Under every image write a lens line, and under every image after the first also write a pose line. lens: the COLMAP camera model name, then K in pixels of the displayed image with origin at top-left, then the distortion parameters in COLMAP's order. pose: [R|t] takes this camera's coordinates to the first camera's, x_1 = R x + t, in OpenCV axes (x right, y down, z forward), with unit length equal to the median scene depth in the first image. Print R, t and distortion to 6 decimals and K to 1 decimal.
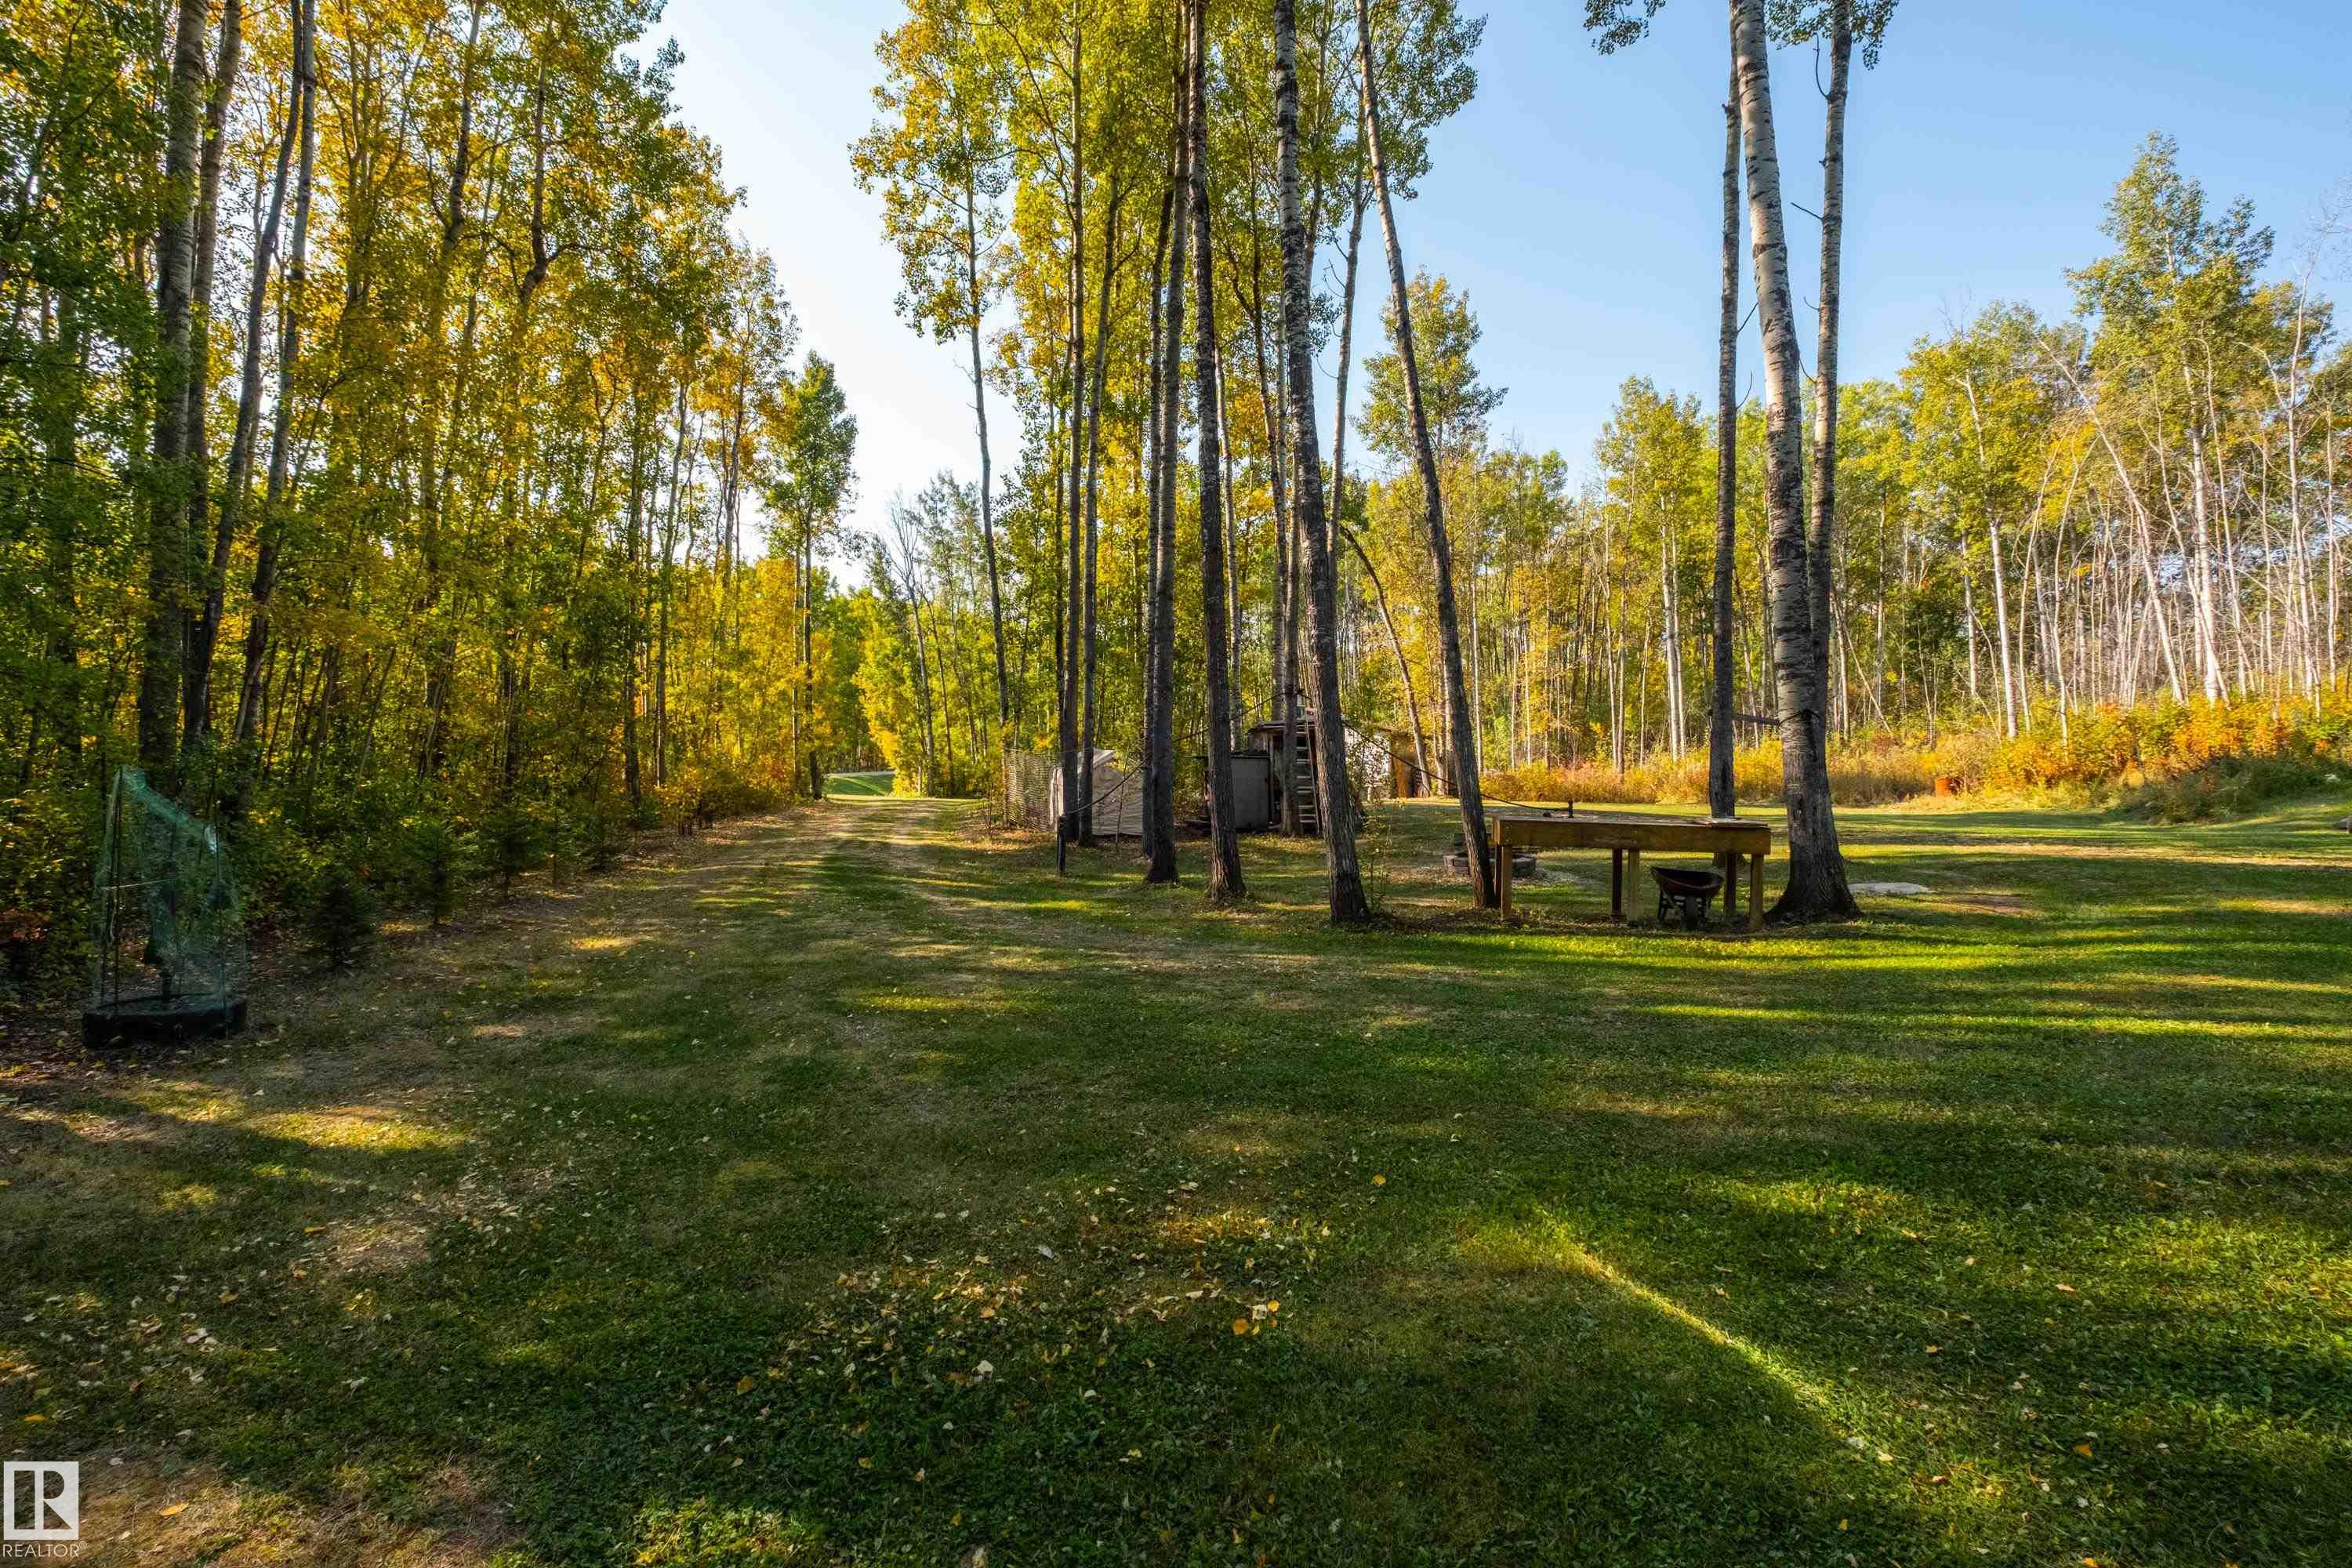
lens RADIAL K [[1117.2, 0, 1108.7], [0, 1117.2, 770.7], [0, 0, 1]] dist [-0.002121, -0.005935]
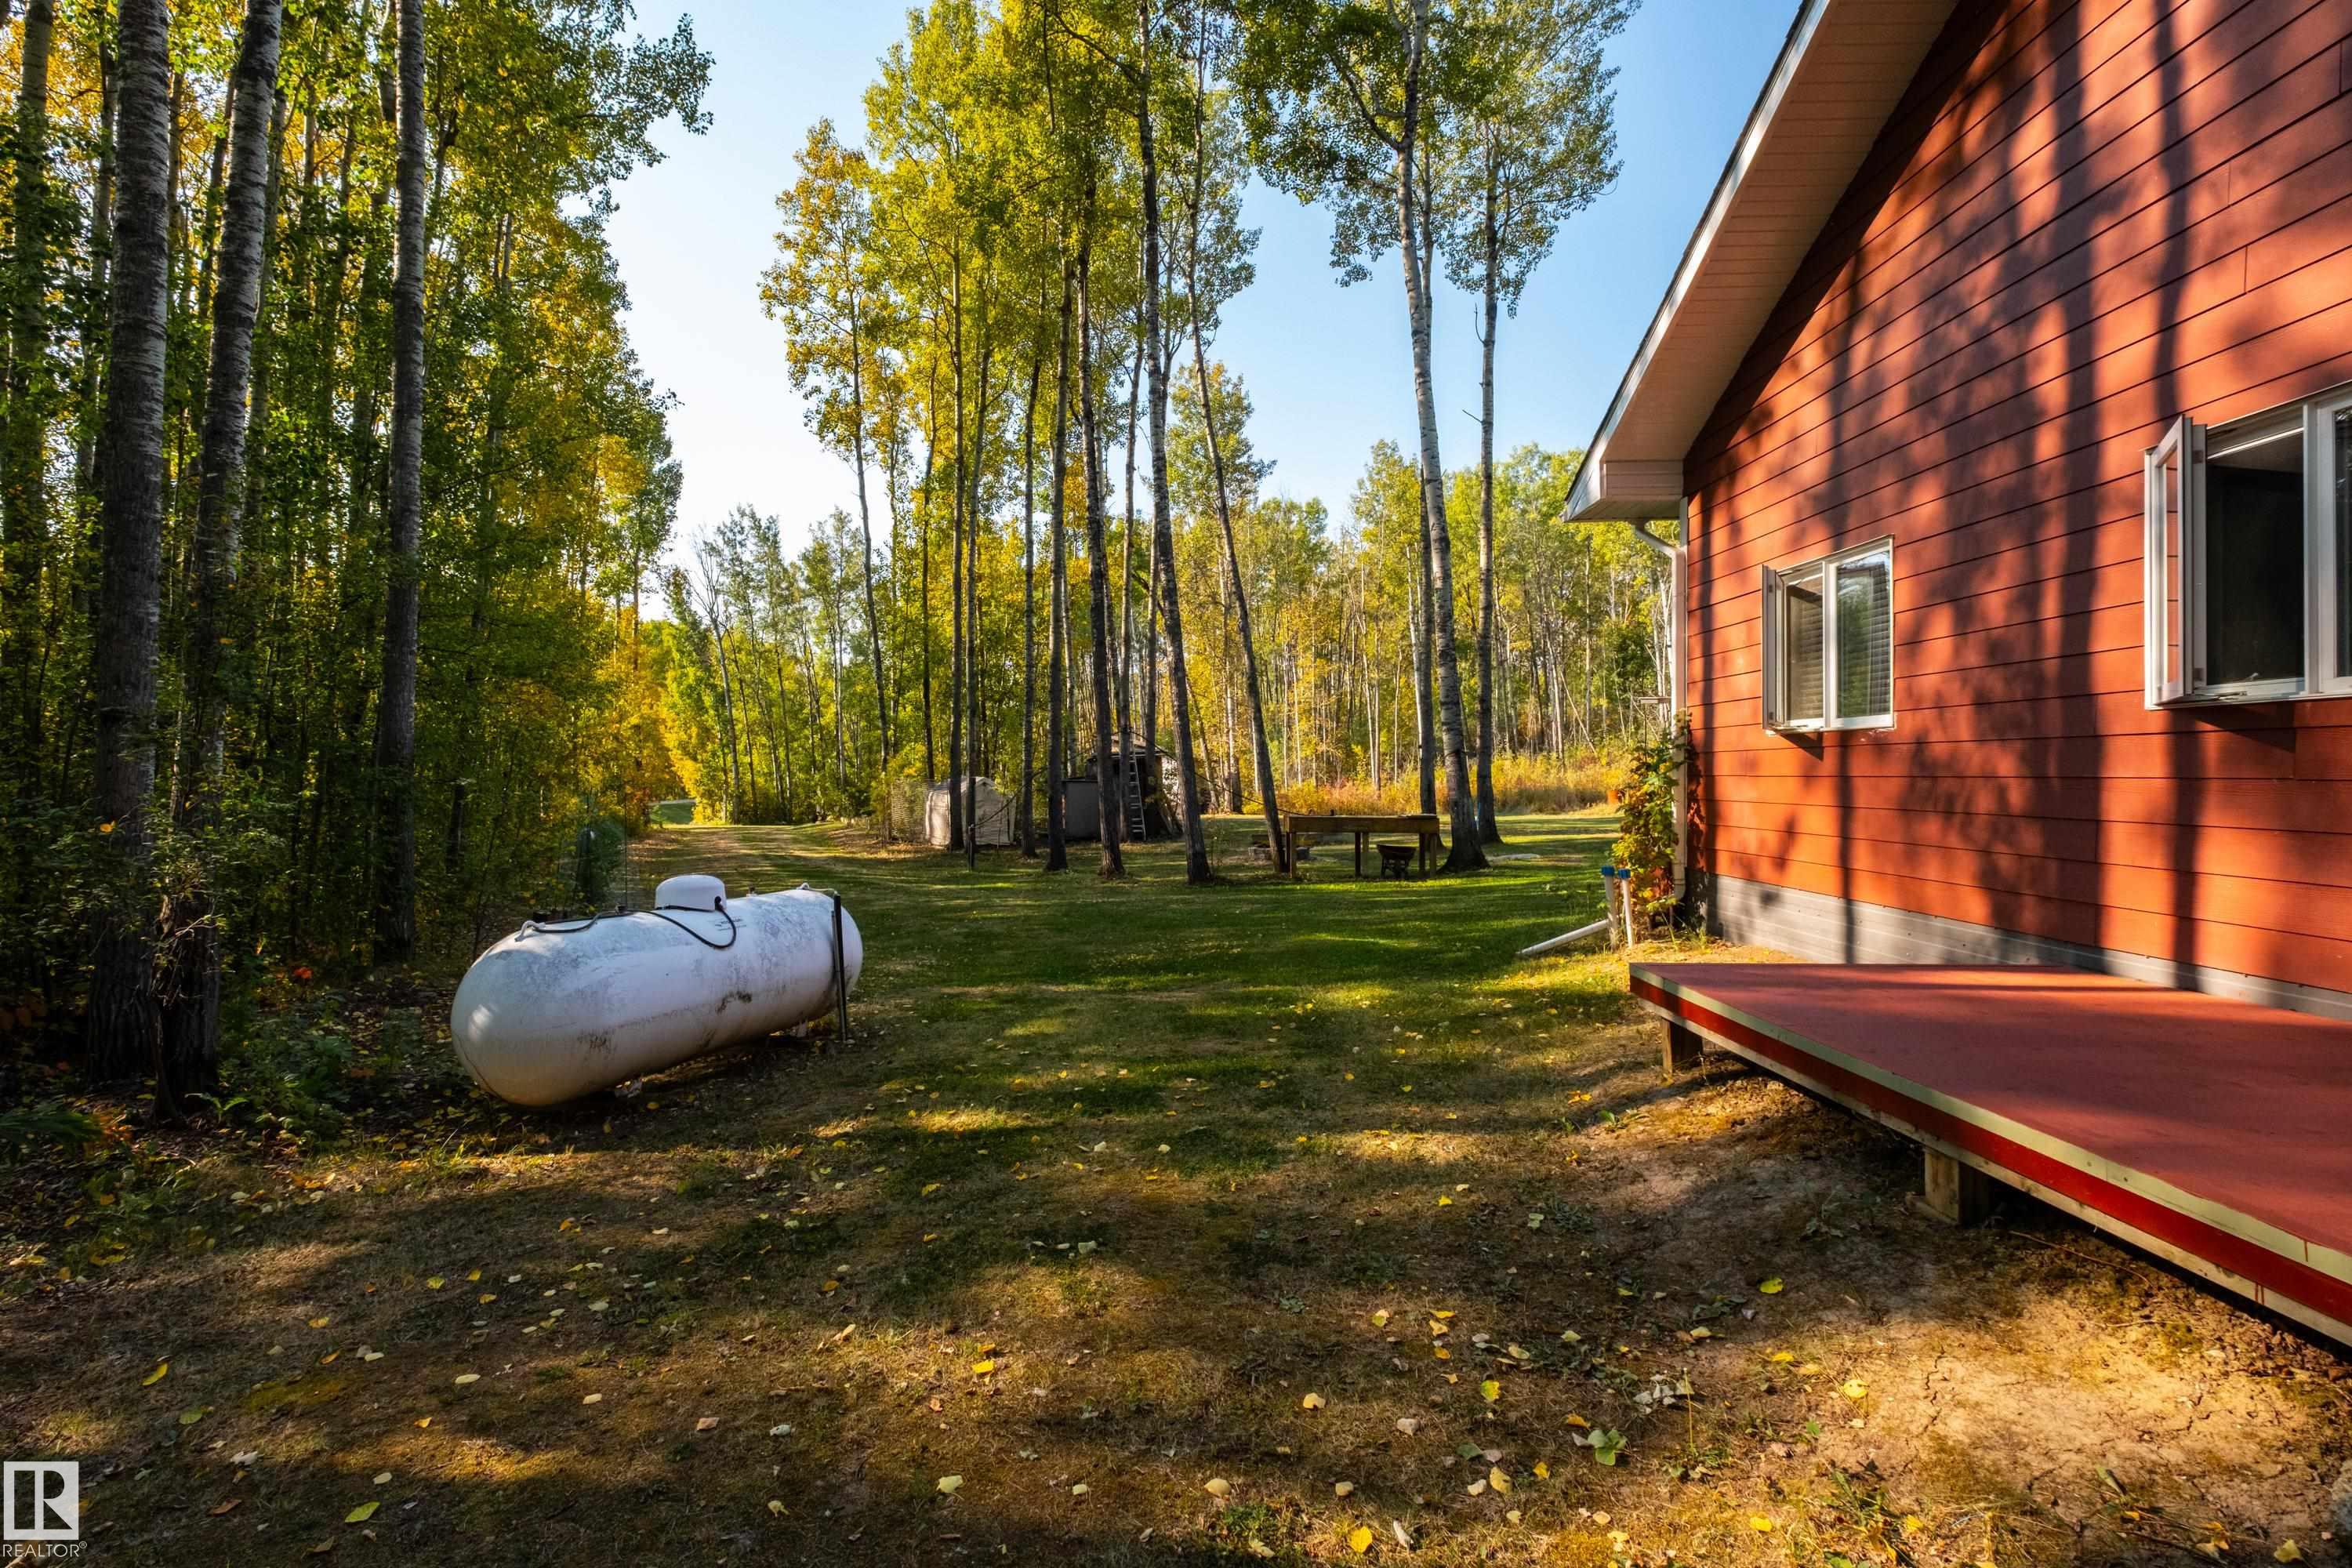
lens RADIAL K [[1117.2, 0, 1070.0], [0, 1117.2, 773.3], [0, 0, 1]] dist [-0.002121, -0.005935]
pose [[0.987447, -0.013285, 0.157393, -0.025788], [0.016374, 0.999698, -0.018345, 0.000390], [-0.157102, 0.020692, 0.987366, -0.065596]]
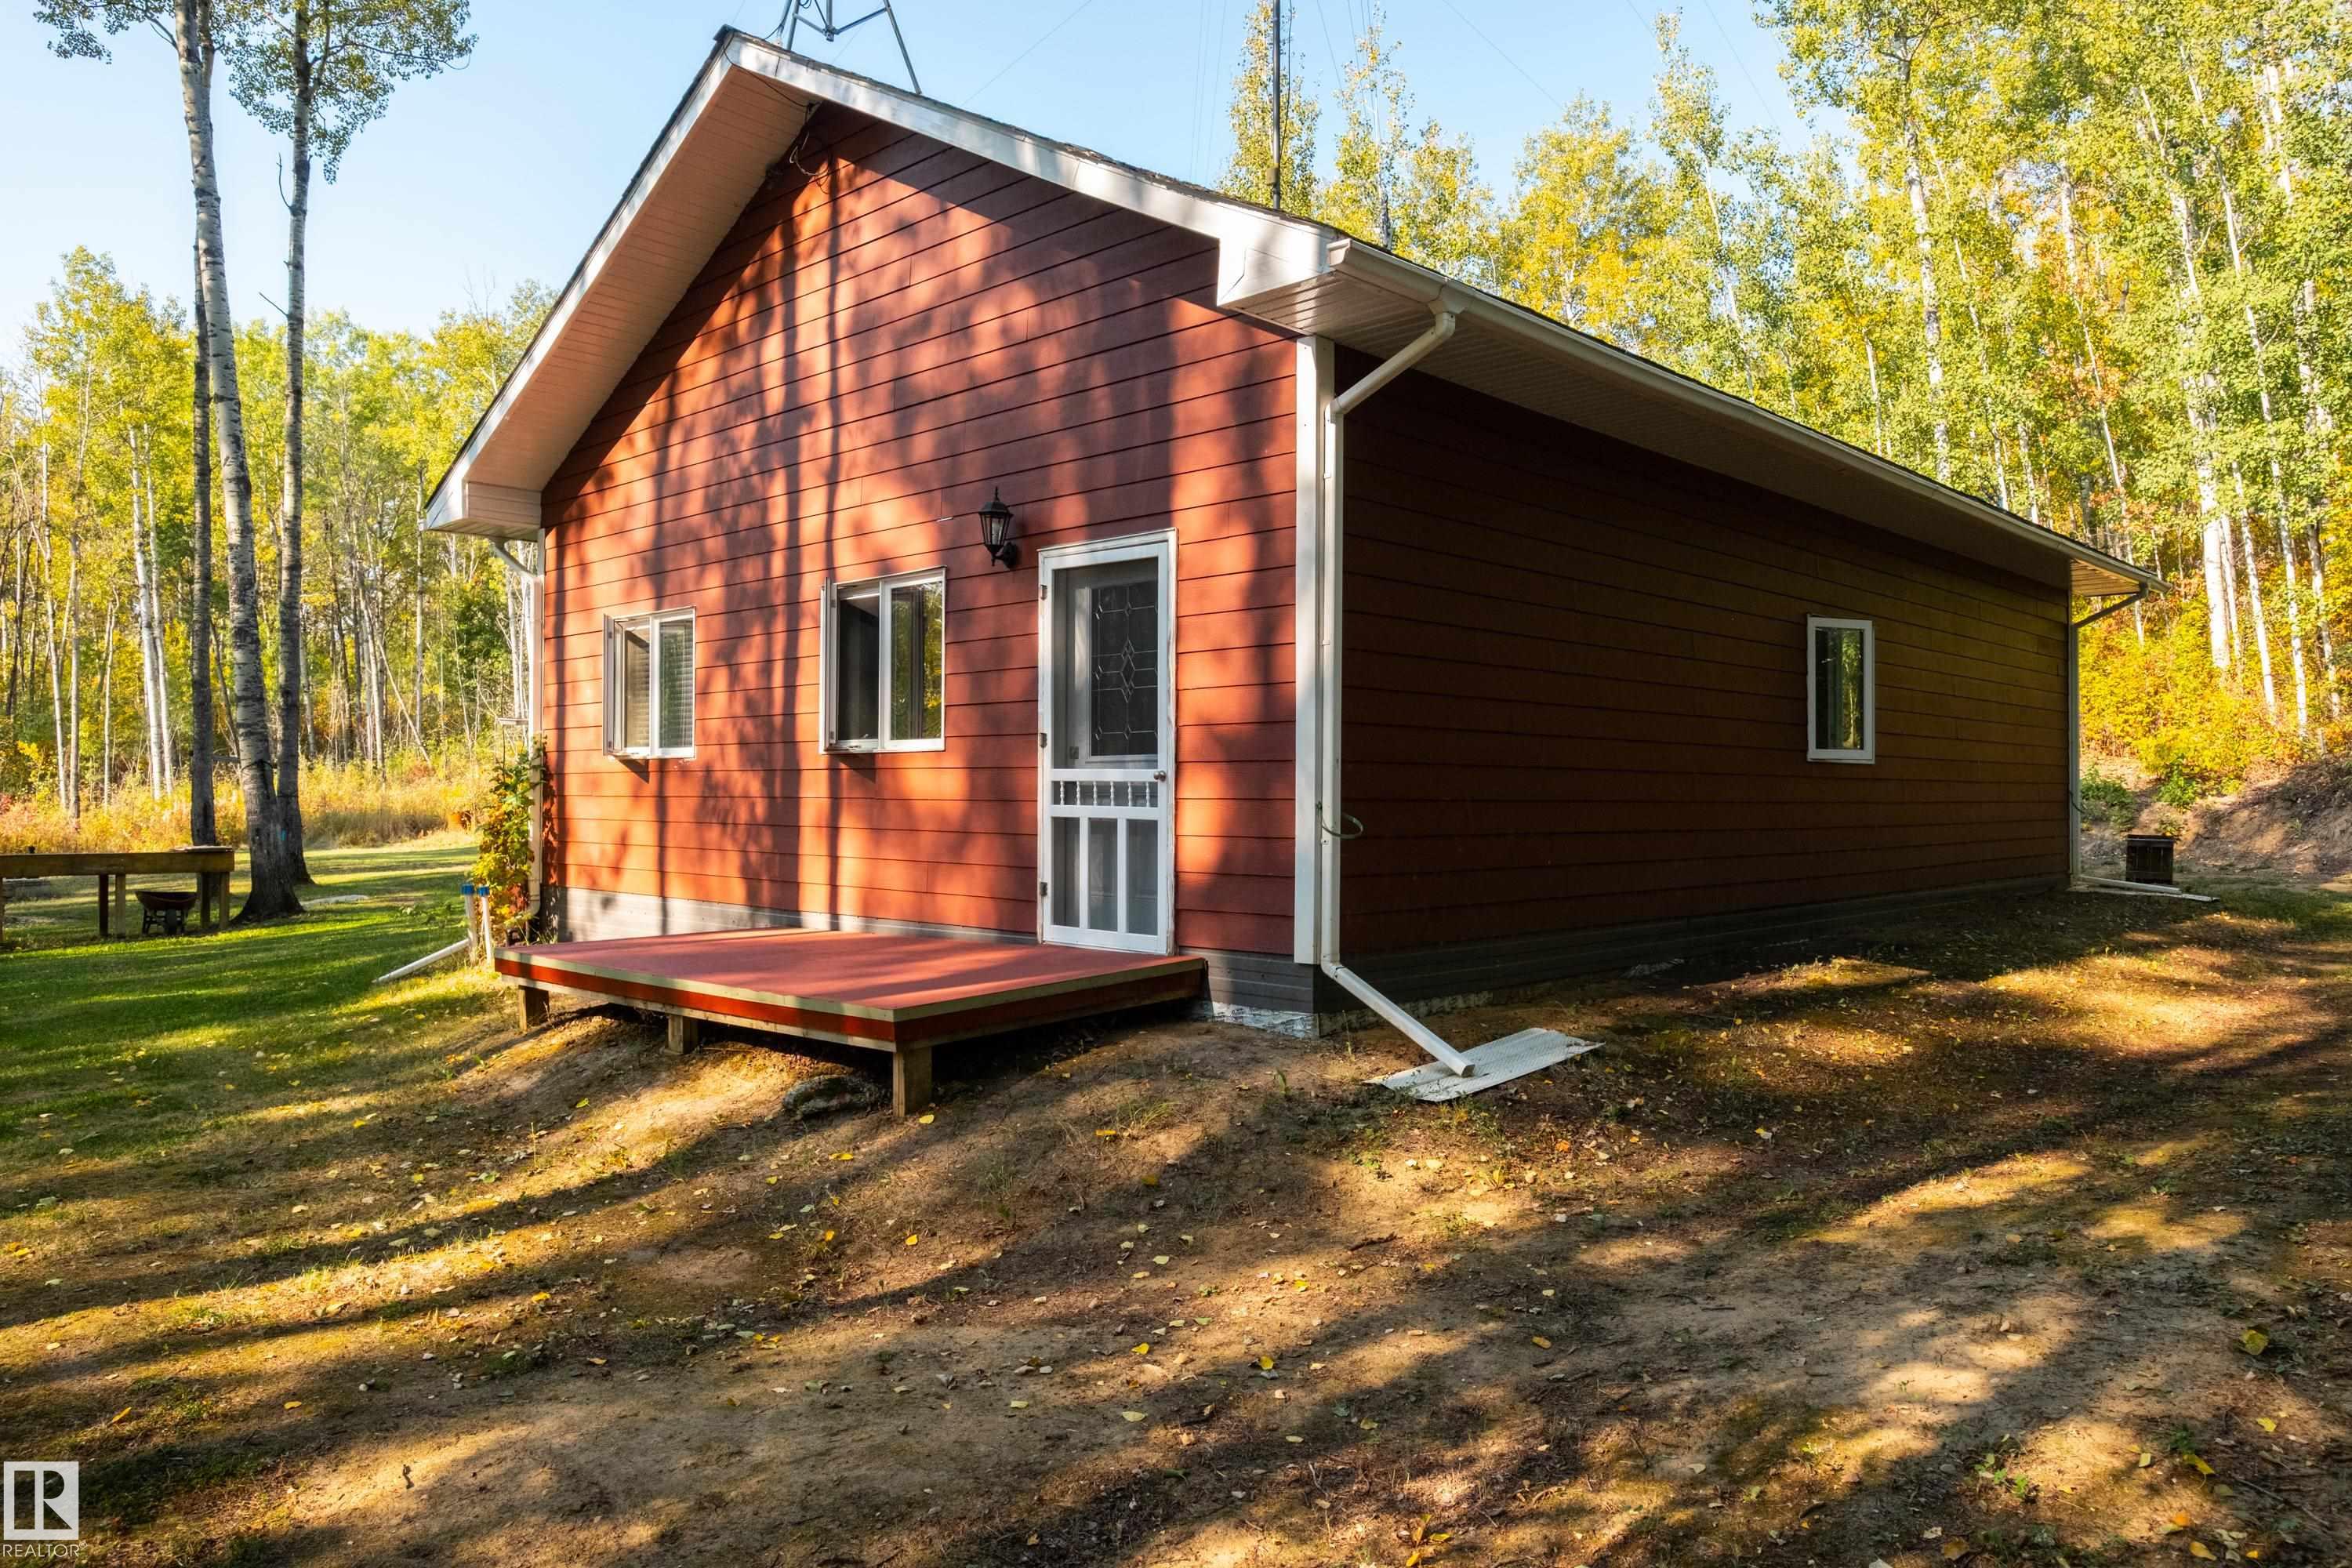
lens RADIAL K [[1604.2, 0, 1171.0], [0, 1604.2, 776.0], [0, 0, 1]] dist [-0.006886, 0.016114]
pose [[0.512240, -0.004564, 0.858830, -0.047410], [0.023089, 0.999698, -0.008459, 0.000494], [-0.858532, 0.024162, 0.512191, -0.094119]]
